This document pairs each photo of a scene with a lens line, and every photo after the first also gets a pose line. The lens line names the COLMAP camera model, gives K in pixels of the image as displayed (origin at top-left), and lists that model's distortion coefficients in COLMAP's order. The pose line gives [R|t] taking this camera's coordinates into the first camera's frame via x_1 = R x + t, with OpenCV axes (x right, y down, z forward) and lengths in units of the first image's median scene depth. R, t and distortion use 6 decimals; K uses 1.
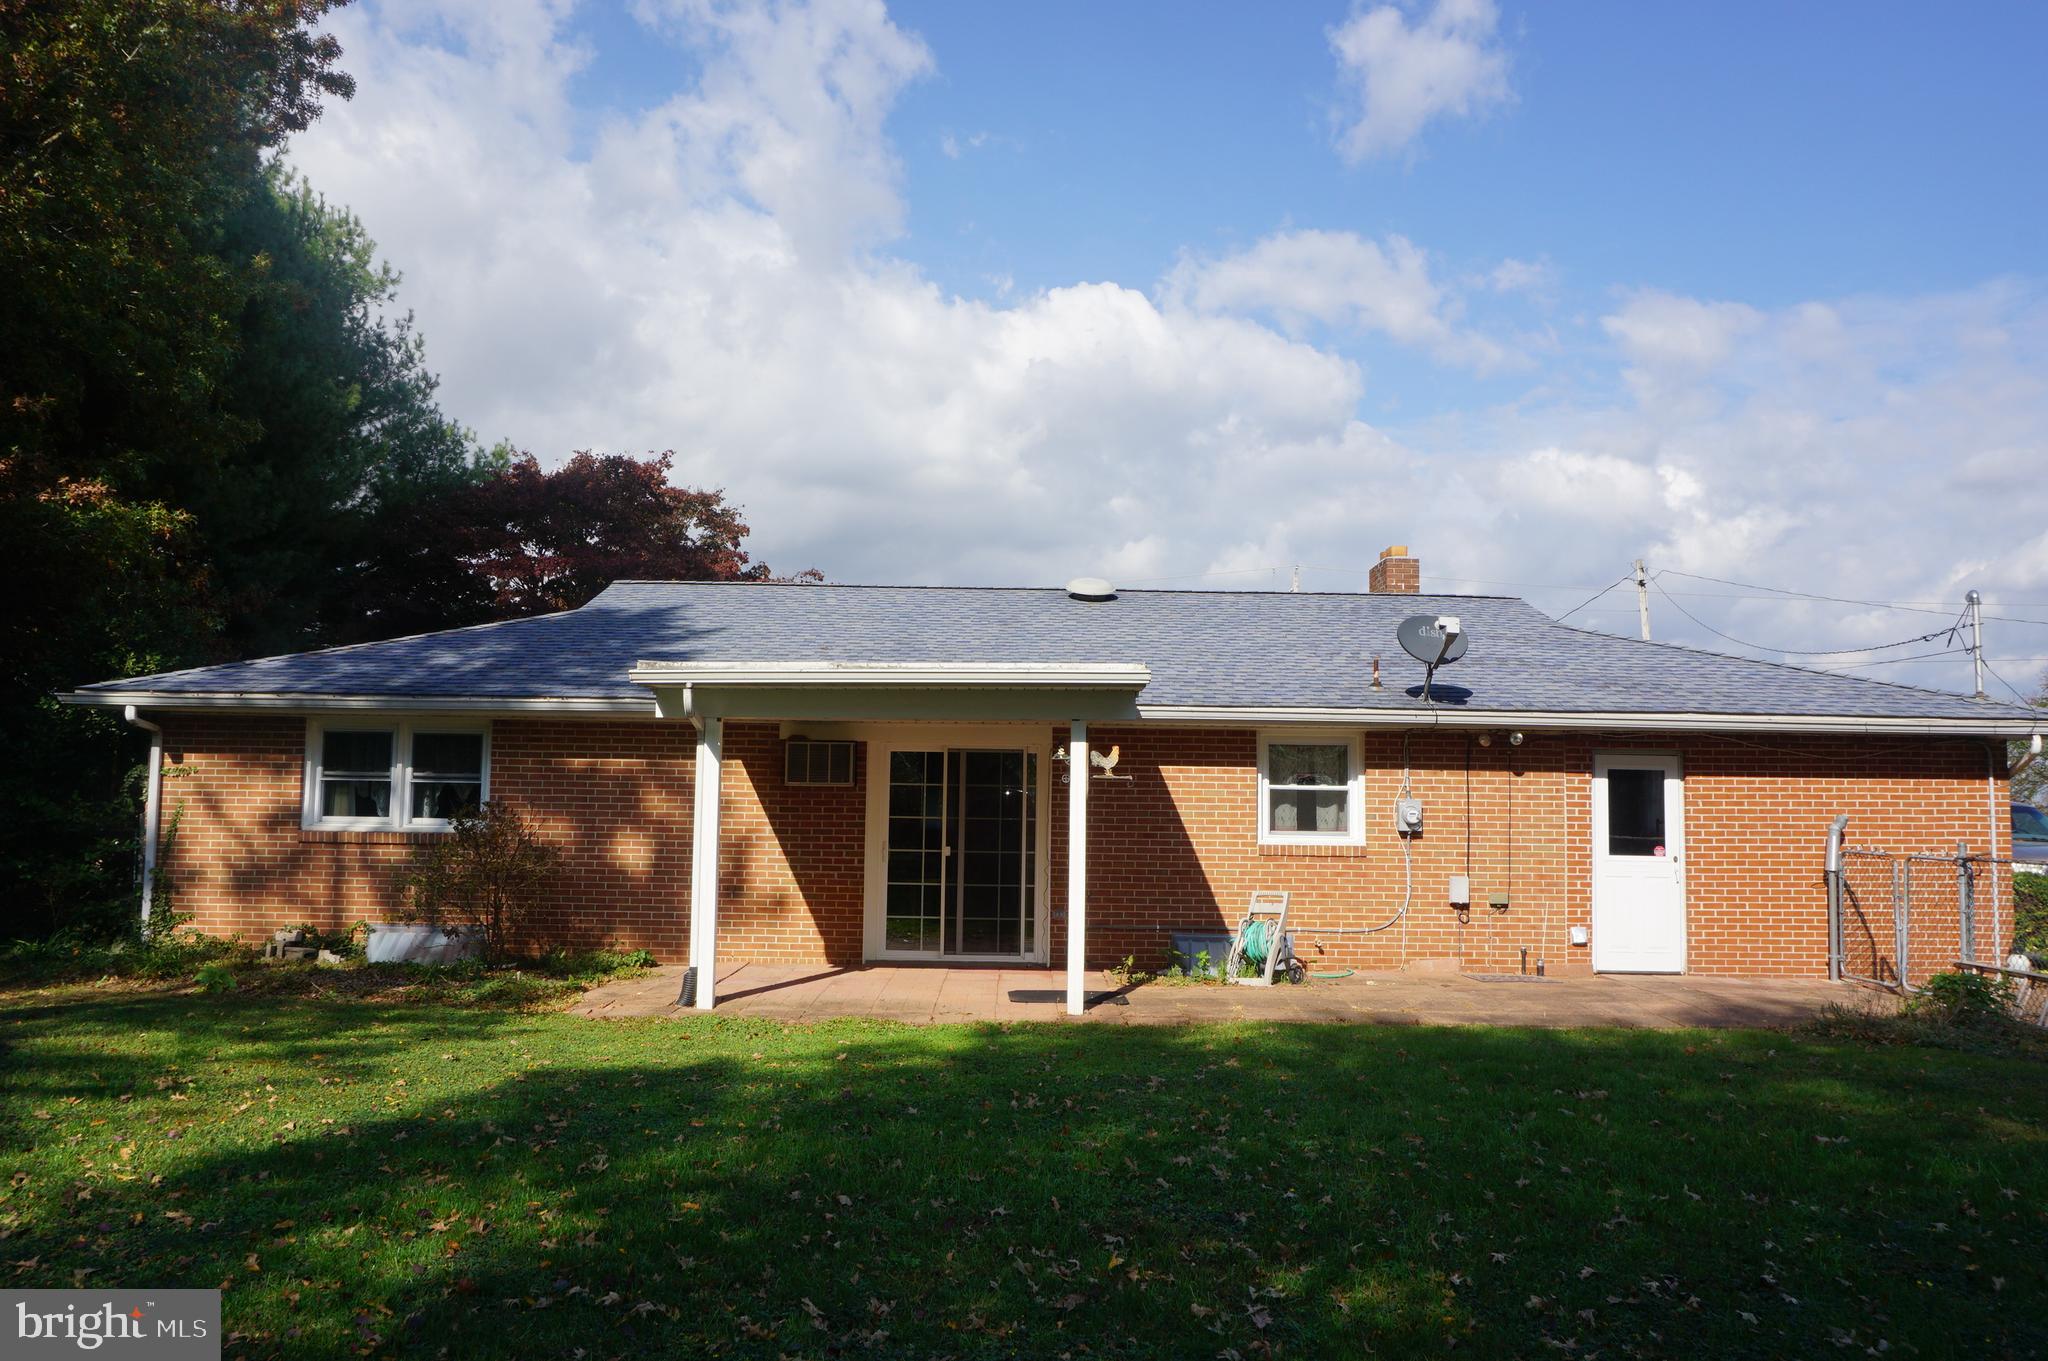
lens RADIAL K [[1486.3, 0, 1024.0], [0, 1486.3, 680.5], [0, 0, 1]] dist [-0.011772, -0.001084]
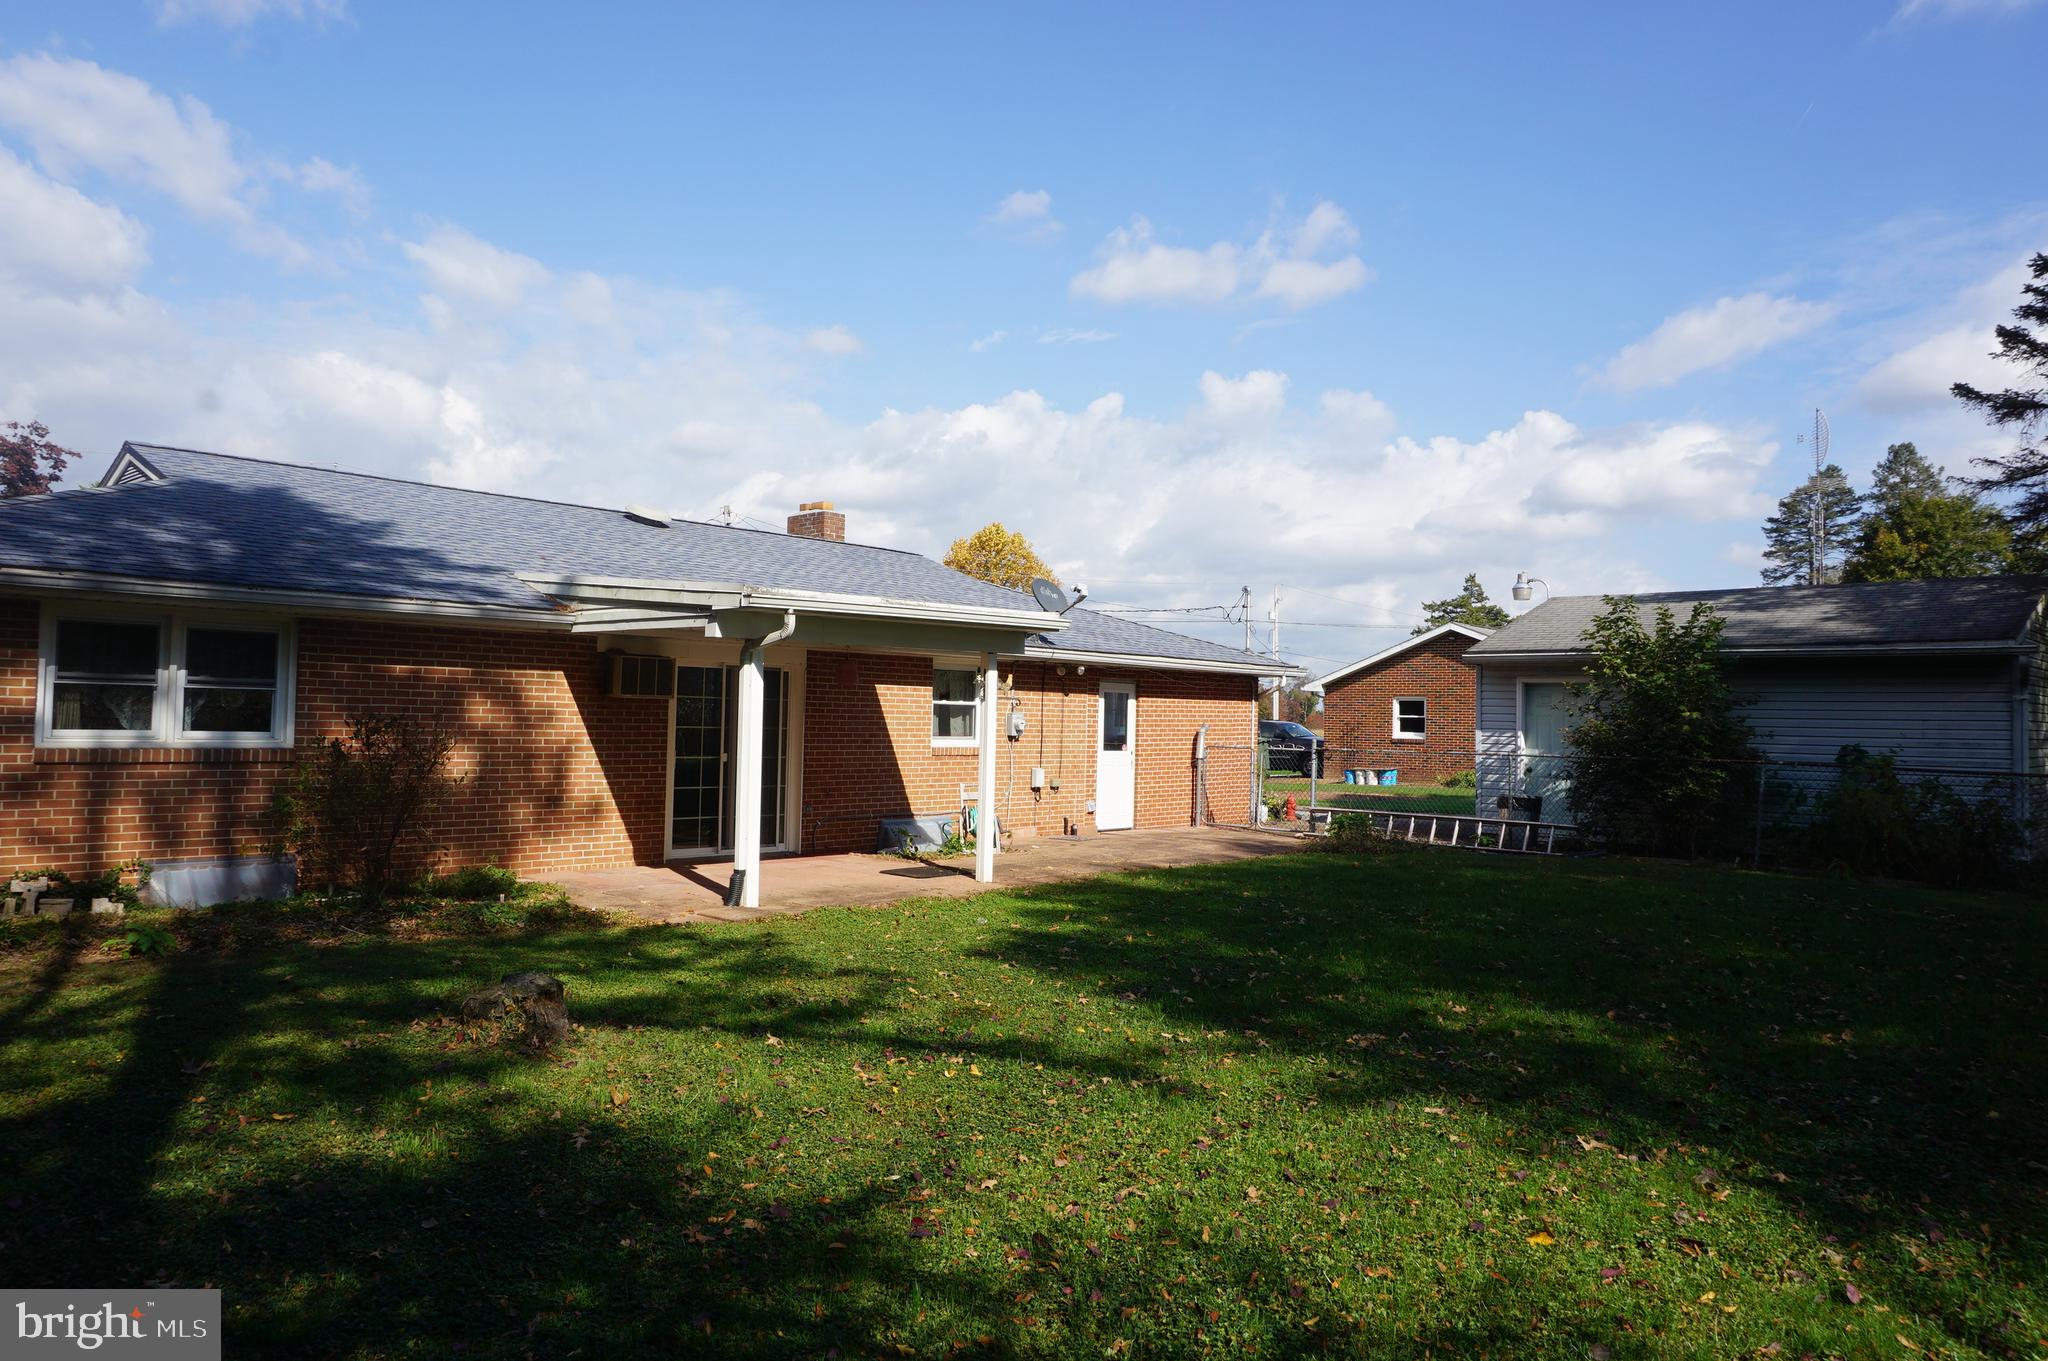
lens RADIAL K [[1363.2, 0, 1001.4], [0, 1363.2, 679.4], [0, 0, 1]] dist [-0.013580, -0.000577]
pose [[0.685976, 0.020779, 0.727328, -0.654095], [-0.071073, 0.996726, 0.038557, 0.002696], [-0.724145, -0.078142, 0.685206, 0.157394]]
